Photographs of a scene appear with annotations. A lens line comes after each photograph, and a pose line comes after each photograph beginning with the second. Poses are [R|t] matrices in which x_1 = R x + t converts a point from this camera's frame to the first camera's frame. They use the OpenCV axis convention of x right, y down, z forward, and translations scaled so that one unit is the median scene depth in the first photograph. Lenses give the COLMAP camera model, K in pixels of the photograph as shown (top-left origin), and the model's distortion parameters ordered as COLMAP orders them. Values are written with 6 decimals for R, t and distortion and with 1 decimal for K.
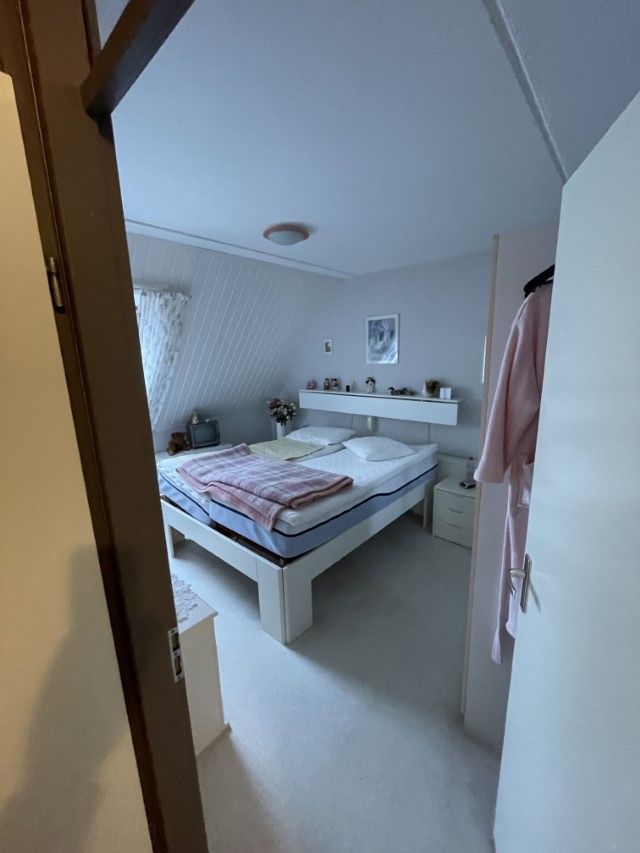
lens RADIAL K [[344.0, 0, 319.4], [0, 344.0, 424.9], [0, 0, 1]] dist [-0.007347, -0.001103]
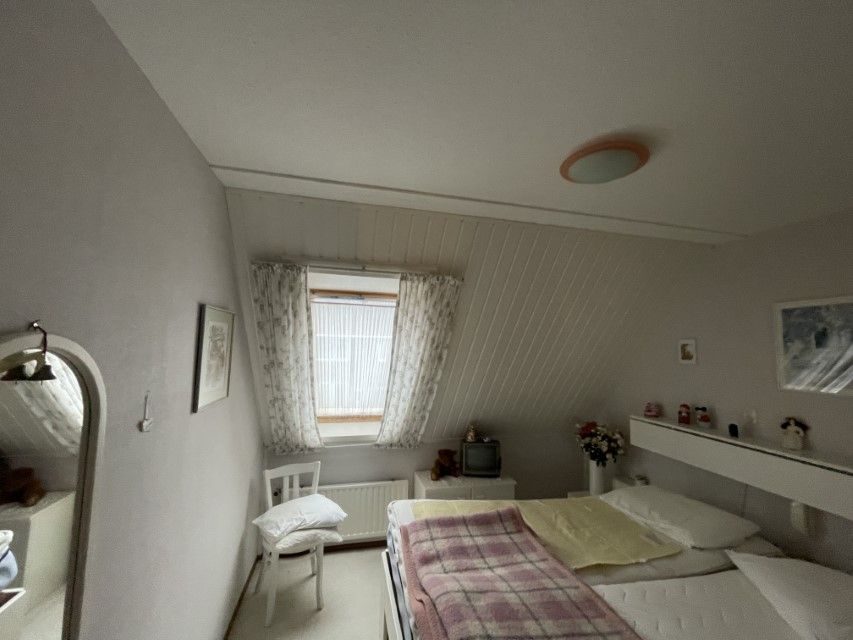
lens RADIAL K [[344.0, 0, 426.7], [0, 344.0, 320.0], [0, 0, 1]] dist [-0.007347, -0.001103]
pose [[0.818737, 0.004278, -0.574152, -0.004720], [-0.162852, 0.960637, -0.225068, -0.079158], [0.550589, 0.277773, 0.787206, 0.289336]]
